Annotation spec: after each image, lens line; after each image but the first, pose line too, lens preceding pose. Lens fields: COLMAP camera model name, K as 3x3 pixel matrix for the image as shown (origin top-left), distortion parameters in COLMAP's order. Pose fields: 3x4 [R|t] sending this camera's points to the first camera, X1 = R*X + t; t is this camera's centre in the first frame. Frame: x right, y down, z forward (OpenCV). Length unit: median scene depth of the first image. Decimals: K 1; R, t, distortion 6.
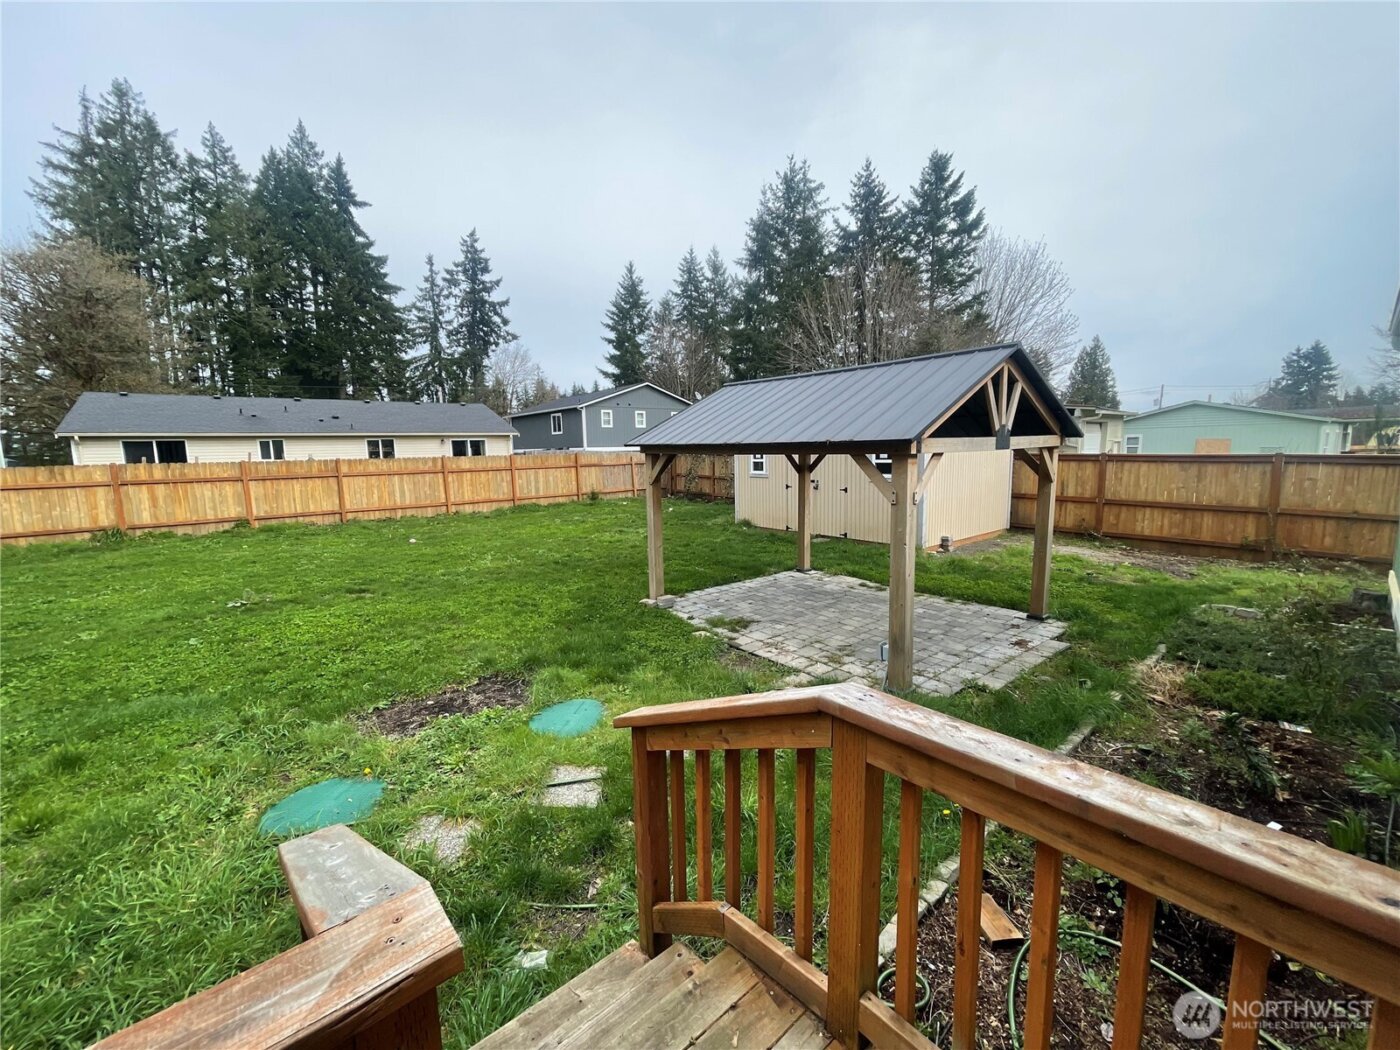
lens RADIAL K [[567.8, 0, 697.8], [0, 567.8, 519.1], [0, 0, 1]] dist [0.001034, 0.000220]
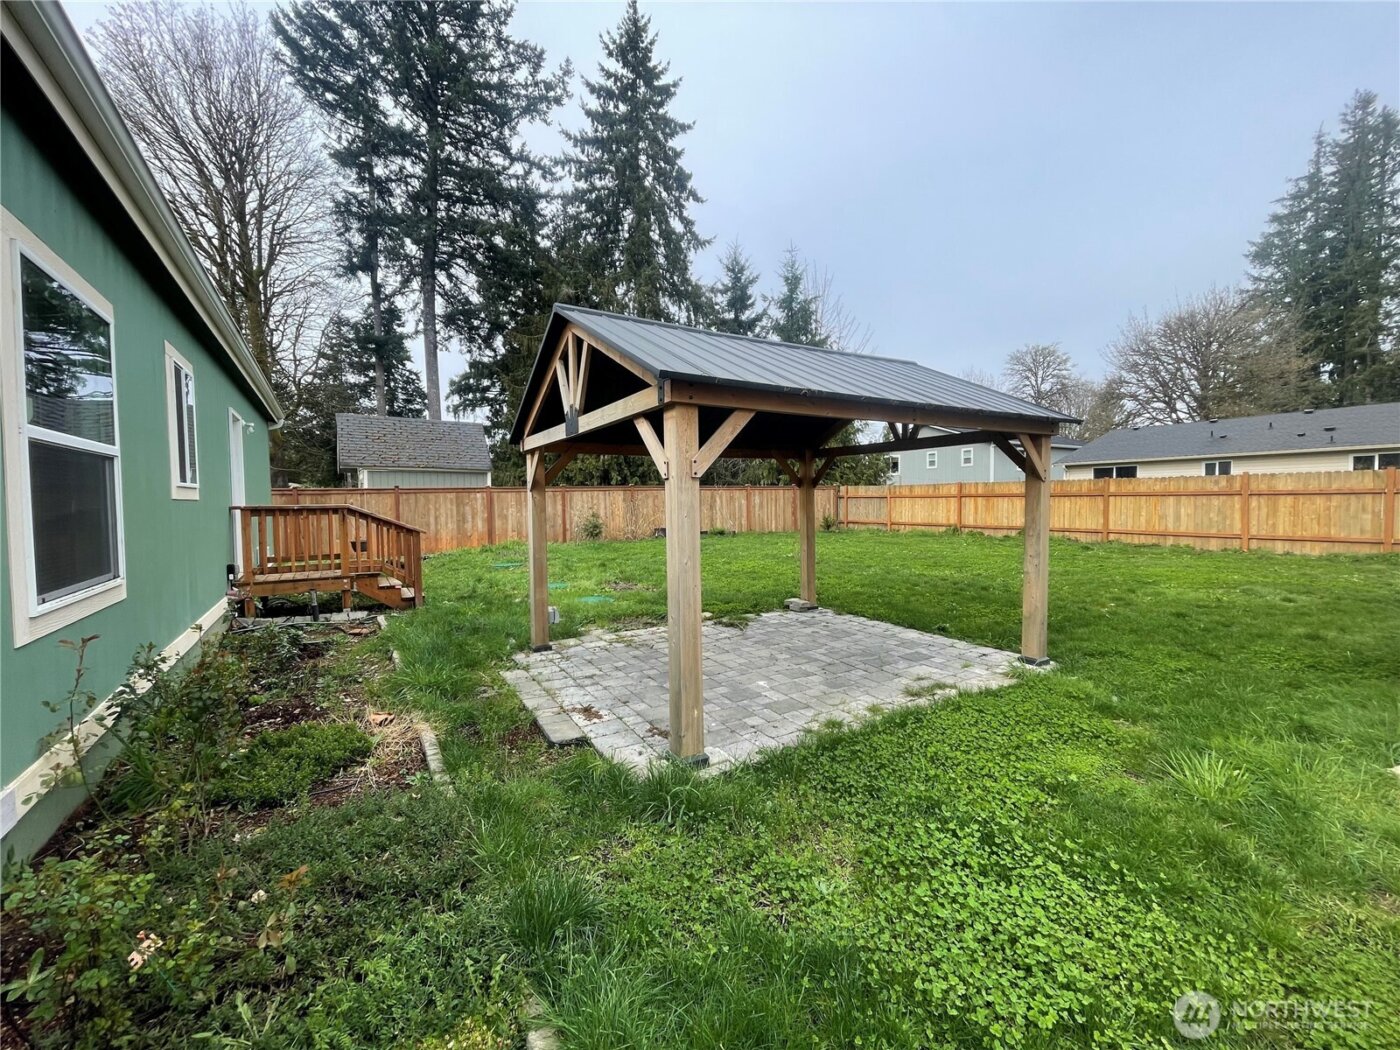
lens RADIAL K [[567.8, 0, 697.8], [0, 567.8, 519.1], [0, 0, 1]] dist [0.001034, 0.000220]
pose [[-0.140446, 0.056240, -0.988490, 1.146606], [-0.110213, 0.991292, 0.072058, -0.071170], [0.983935, 0.119065, -0.133025, 1.128662]]
